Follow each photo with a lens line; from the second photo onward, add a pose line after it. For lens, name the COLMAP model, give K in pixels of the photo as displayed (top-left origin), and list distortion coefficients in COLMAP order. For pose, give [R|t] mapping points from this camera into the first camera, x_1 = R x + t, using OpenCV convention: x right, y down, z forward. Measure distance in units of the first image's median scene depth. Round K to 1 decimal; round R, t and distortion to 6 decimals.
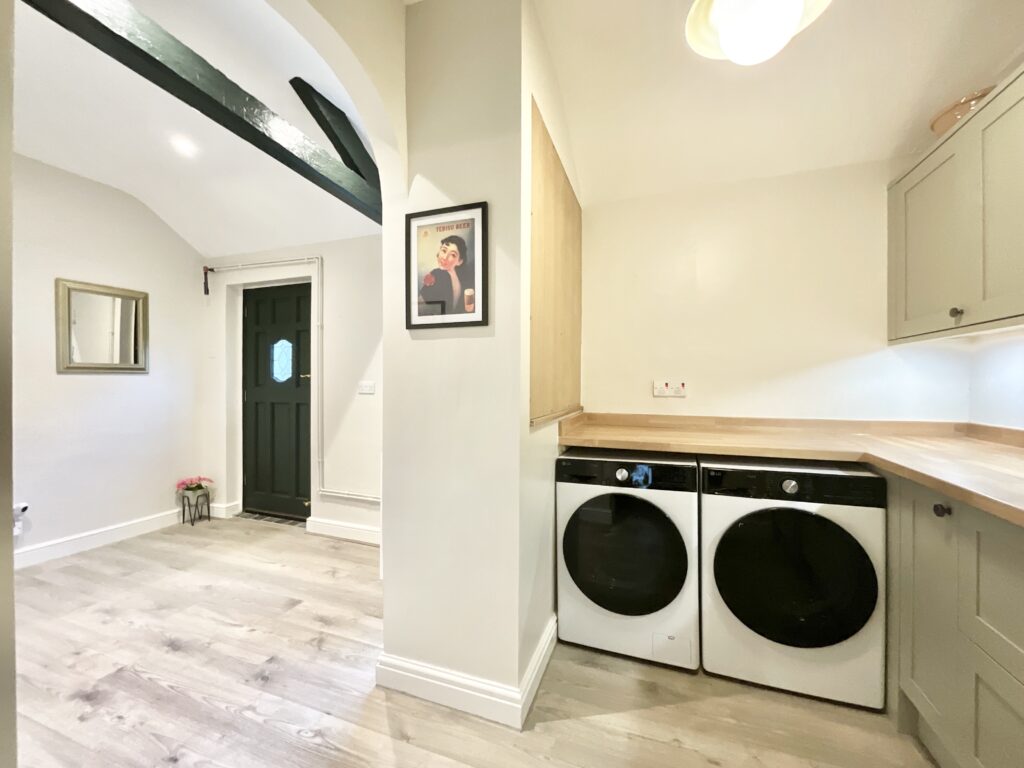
lens RADIAL K [[409.0, 0, 512.0], [0, 409.0, 384.0], [0, 0, 1]] dist [0.000005, -0.000688]
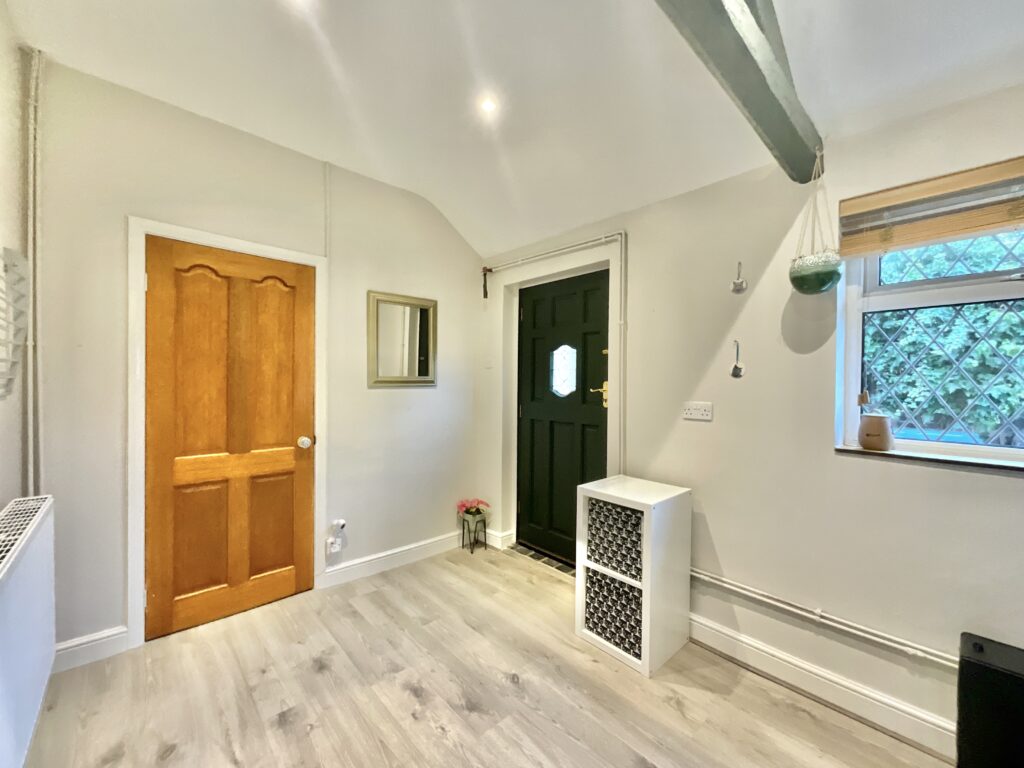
lens RADIAL K [[409.0, 0, 512.0], [0, 409.0, 384.0], [0, 0, 1]] dist [0.000005, -0.000688]
pose [[0.887926, 0.008113, -0.459914, -0.286179], [-0.009106, 0.999959, 0.000059, -0.030347], [0.459896, 0.004136, 0.887963, 0.232184]]
